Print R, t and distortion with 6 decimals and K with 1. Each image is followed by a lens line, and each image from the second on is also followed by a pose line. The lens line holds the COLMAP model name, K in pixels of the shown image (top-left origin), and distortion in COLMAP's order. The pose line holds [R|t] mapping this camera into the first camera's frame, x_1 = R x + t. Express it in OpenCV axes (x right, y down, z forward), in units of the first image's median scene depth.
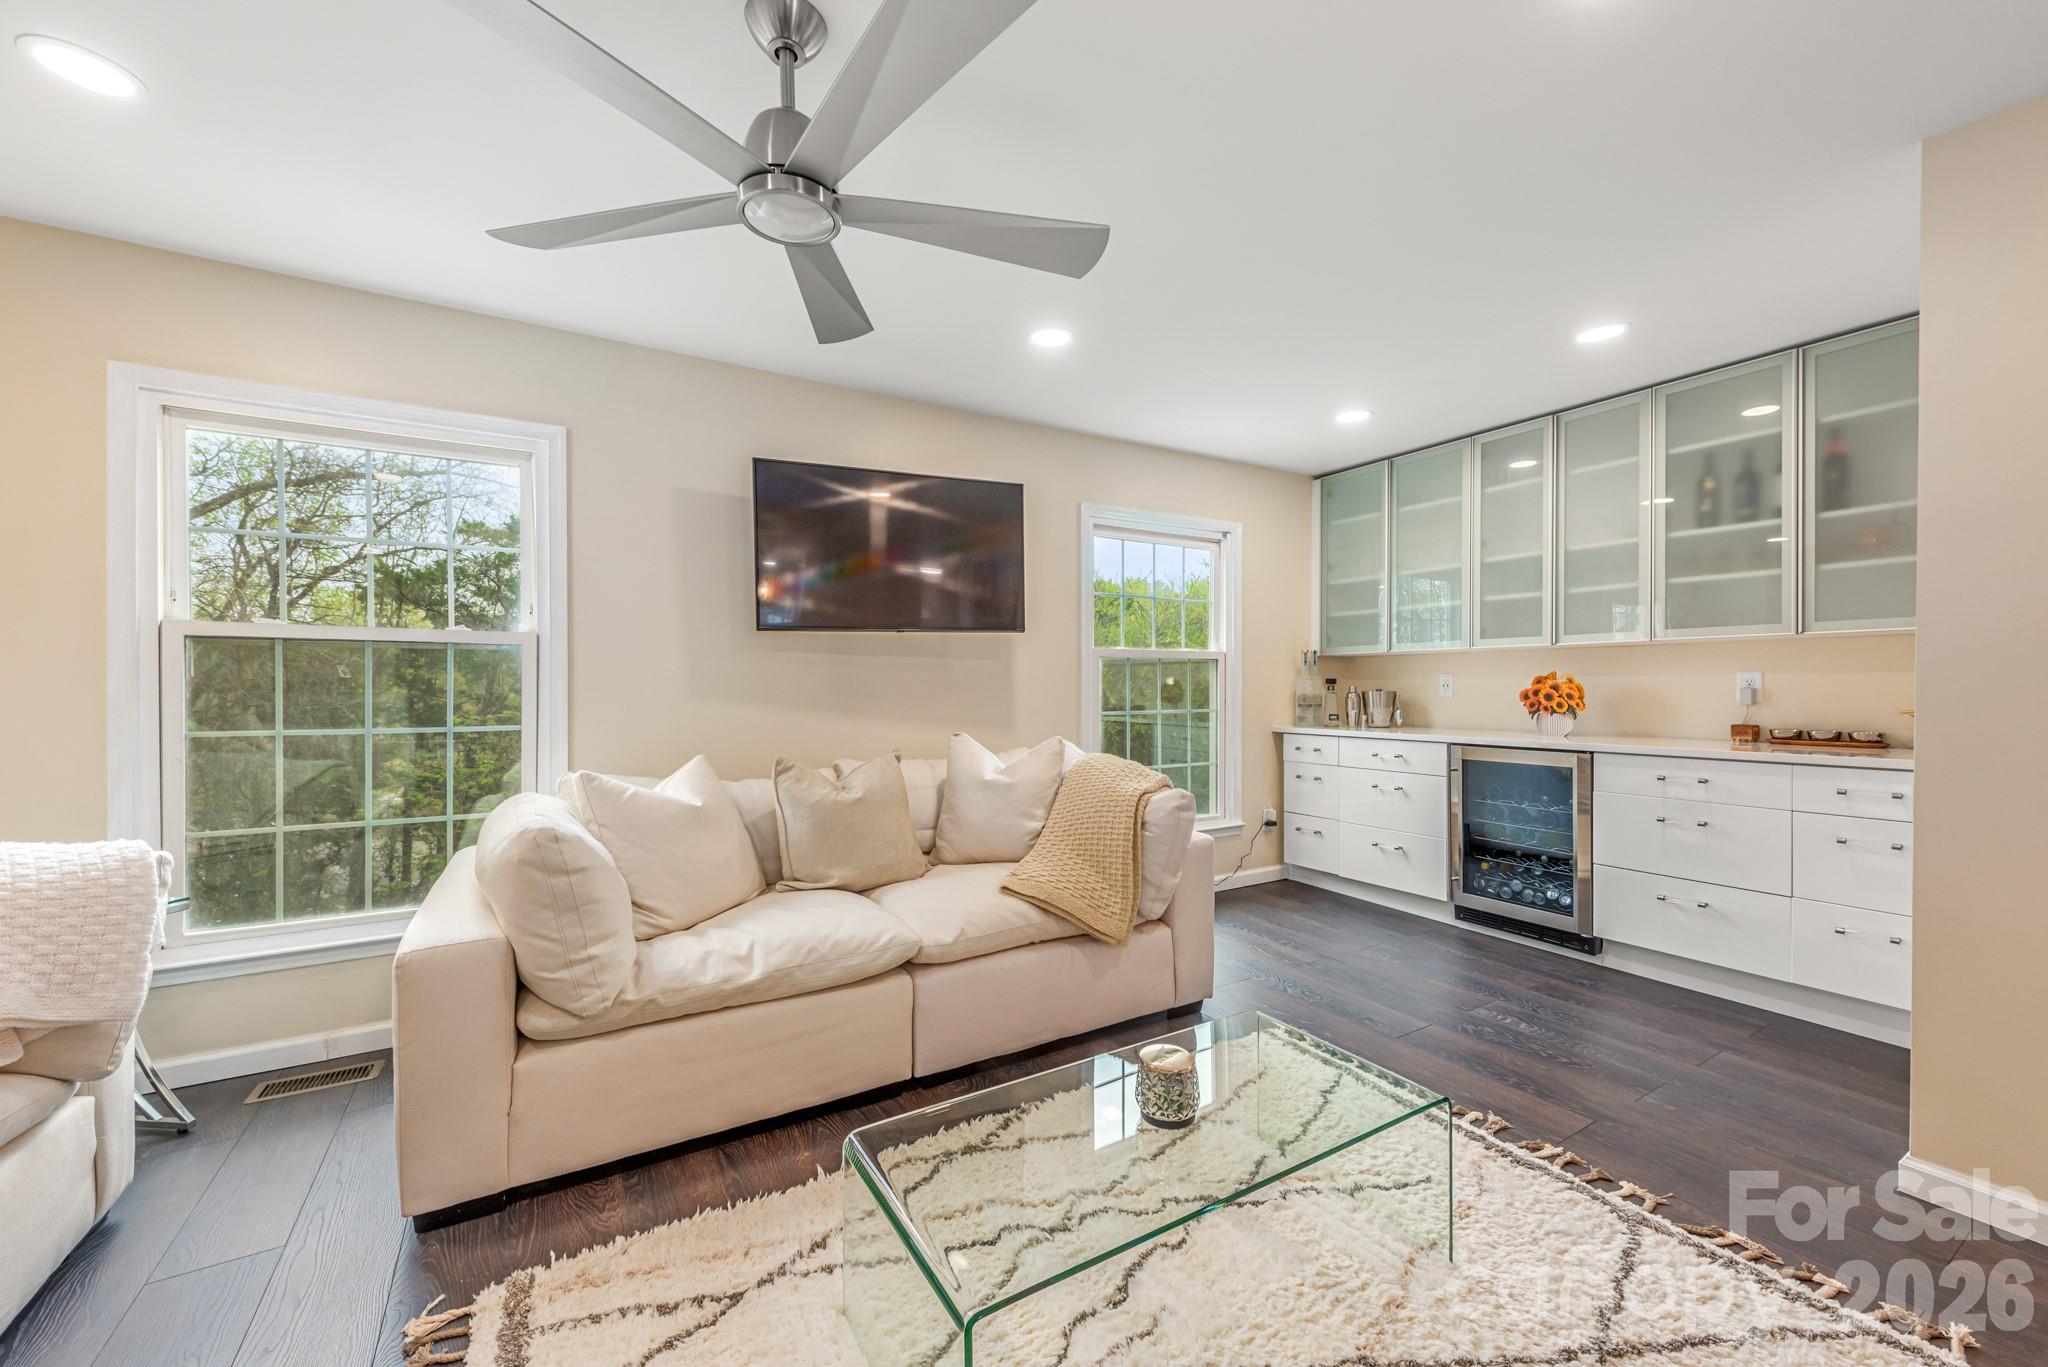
lens RADIAL K [[797.9, 0, 1037.6], [0, 797.9, 688.3], [0, 0, 1]] dist [0.010641, -0.000207]
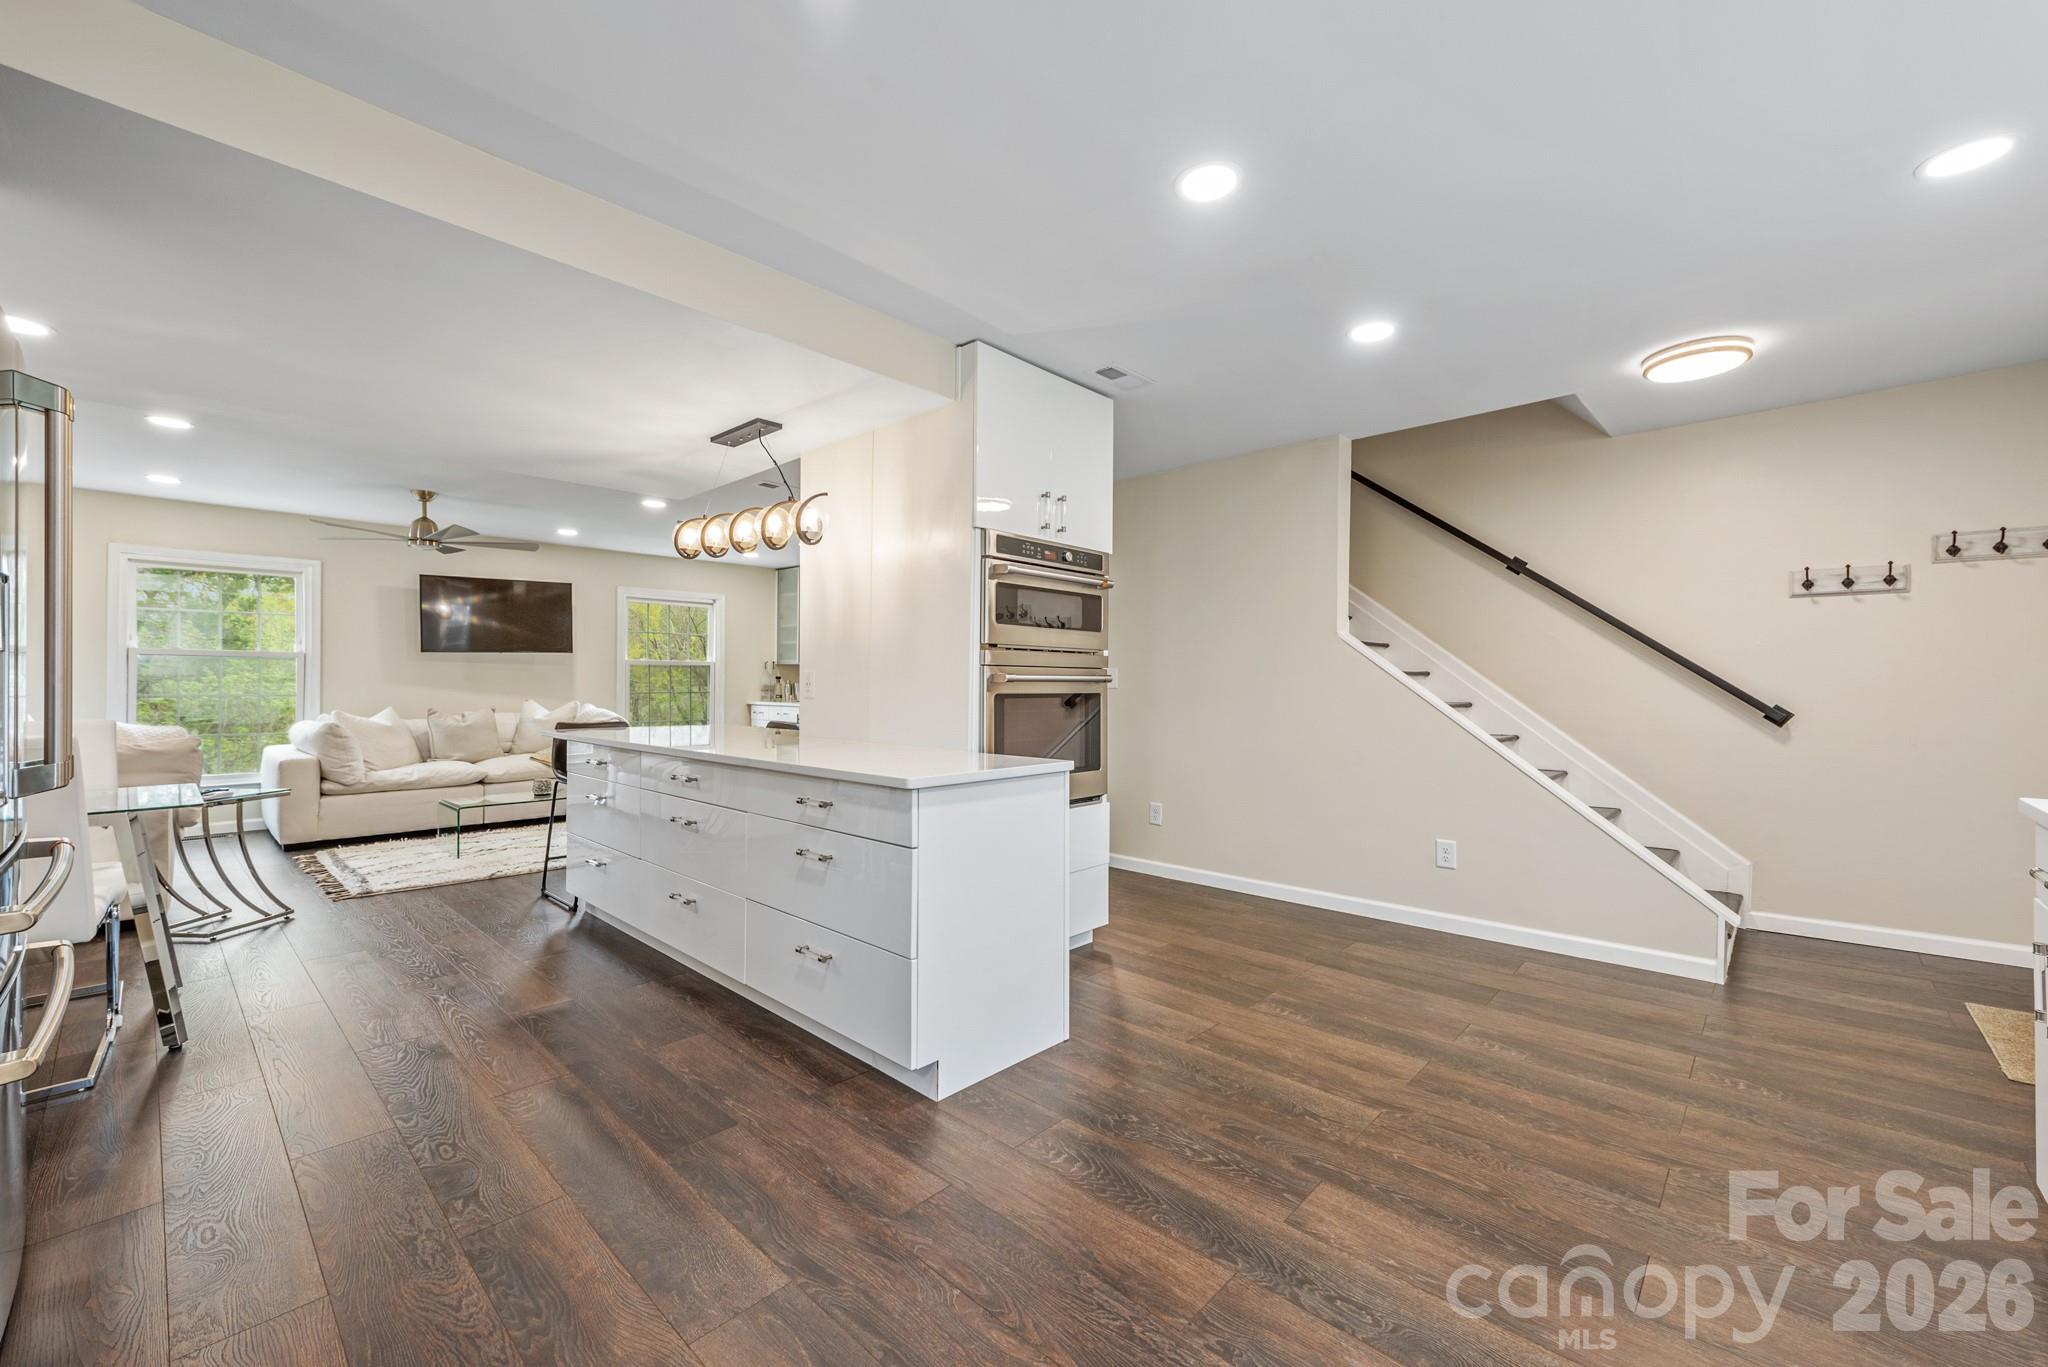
lens RADIAL K [[816.0, 0, 1031.3], [0, 816.0, 680.0], [0, 0, 1]] dist [0.003138, -0.000198]
pose [[0.961635, 0.008323, 0.274206, 0.563009], [-0.007207, 0.999961, -0.005075, 0.003221], [-0.274238, 0.002904, 0.961658, -1.409781]]
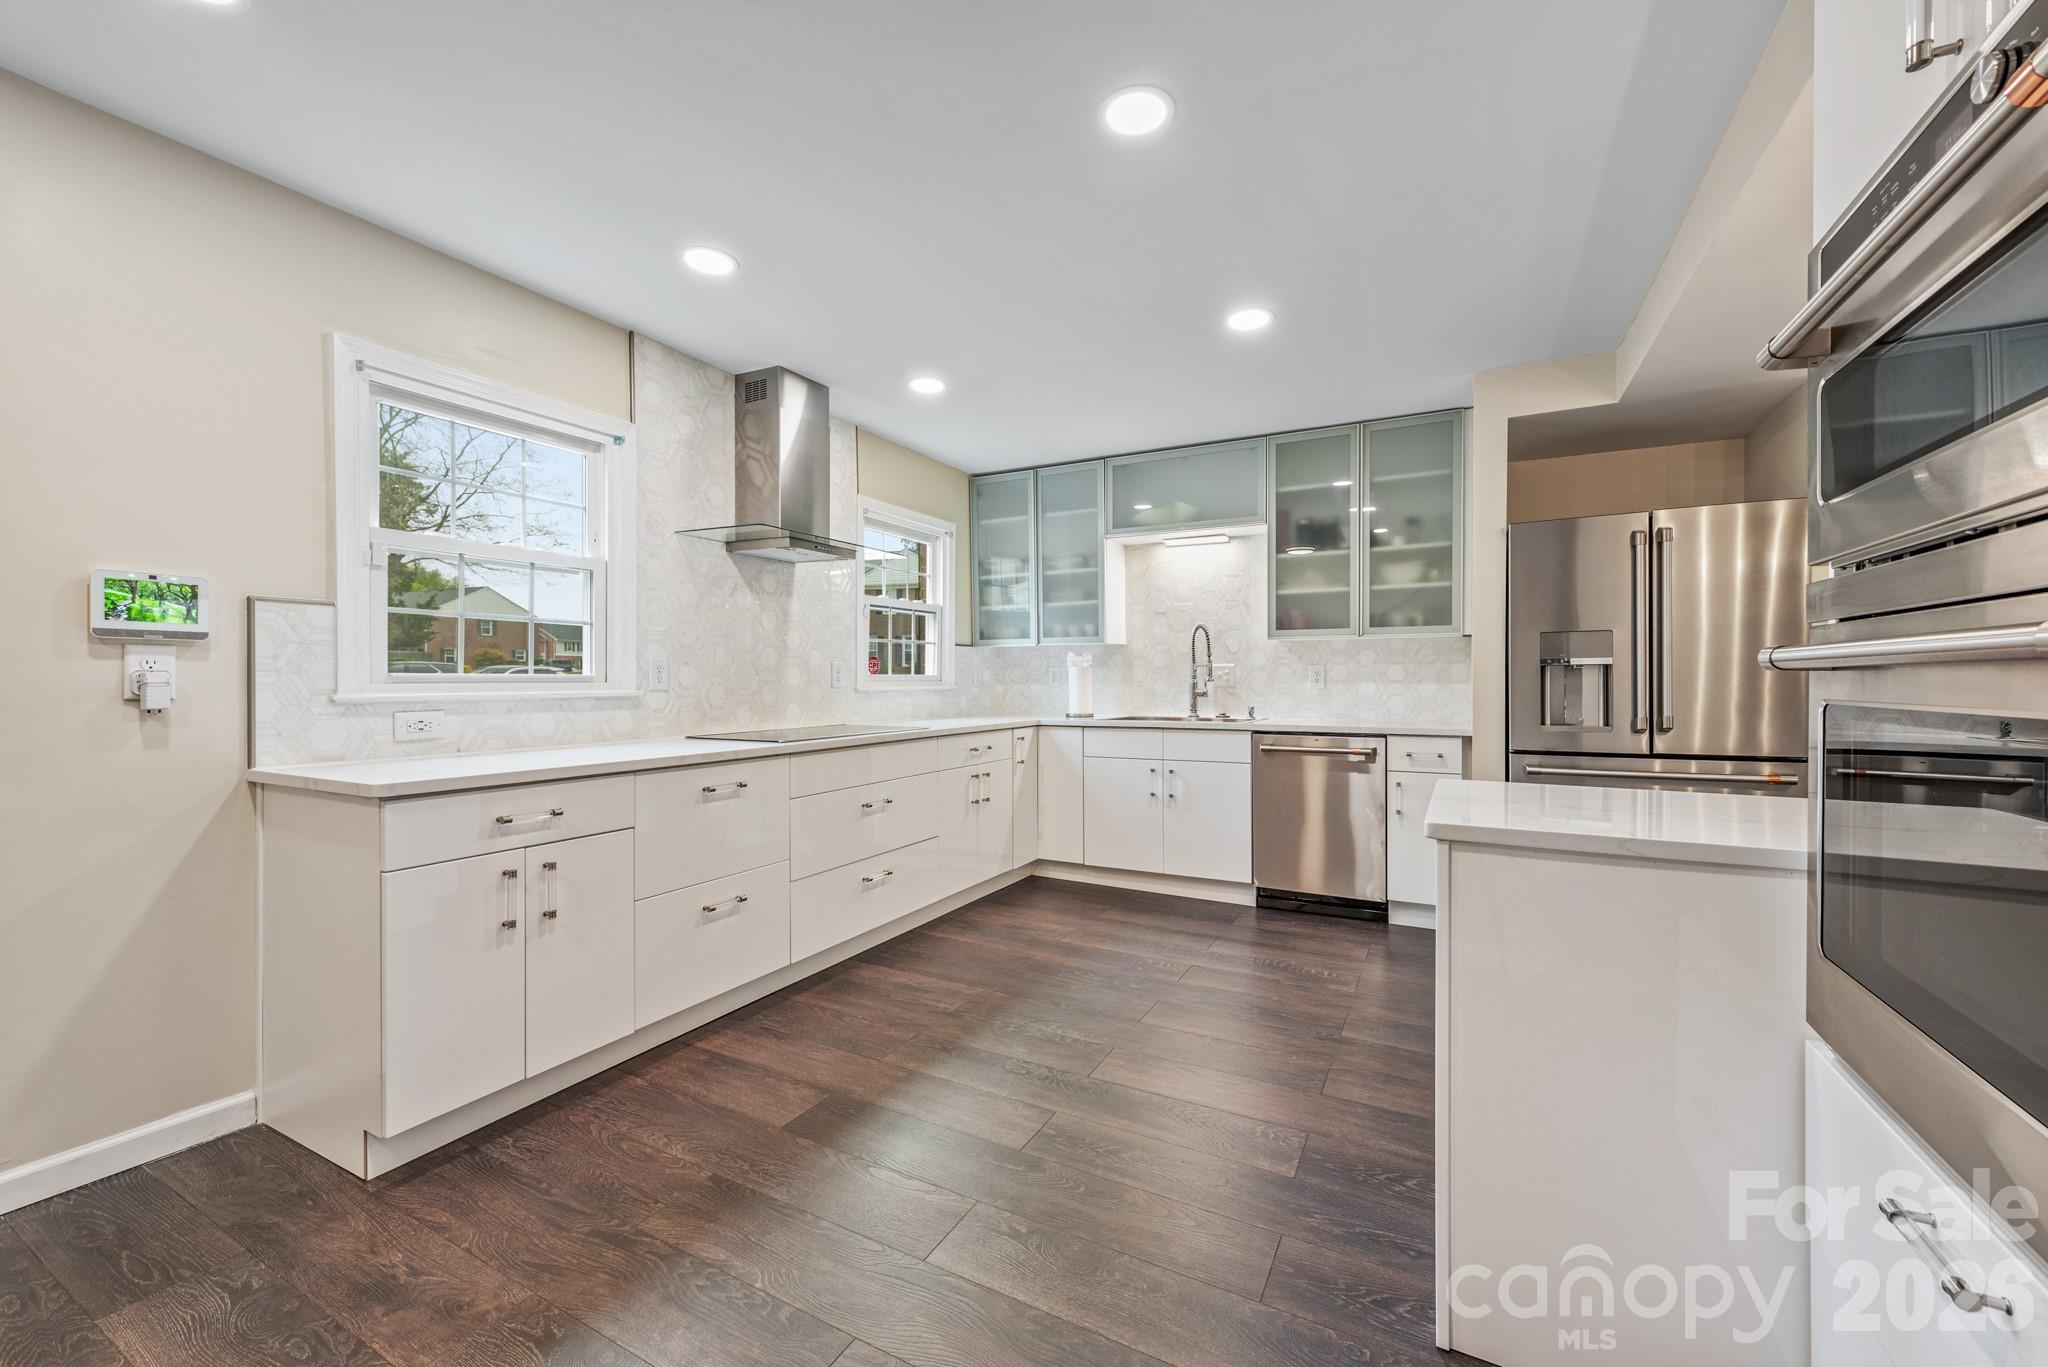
lens RADIAL K [[797.9, 0, 1037.6], [0, 797.9, 688.3], [0, 0, 1]] dist [0.010641, -0.000207]
pose [[-0.858607, 0.011330, -0.512510, 1.182904], [0.004490, 0.999884, 0.014584, 0.001775], [0.512615, 0.010221, -0.858558, -0.440549]]
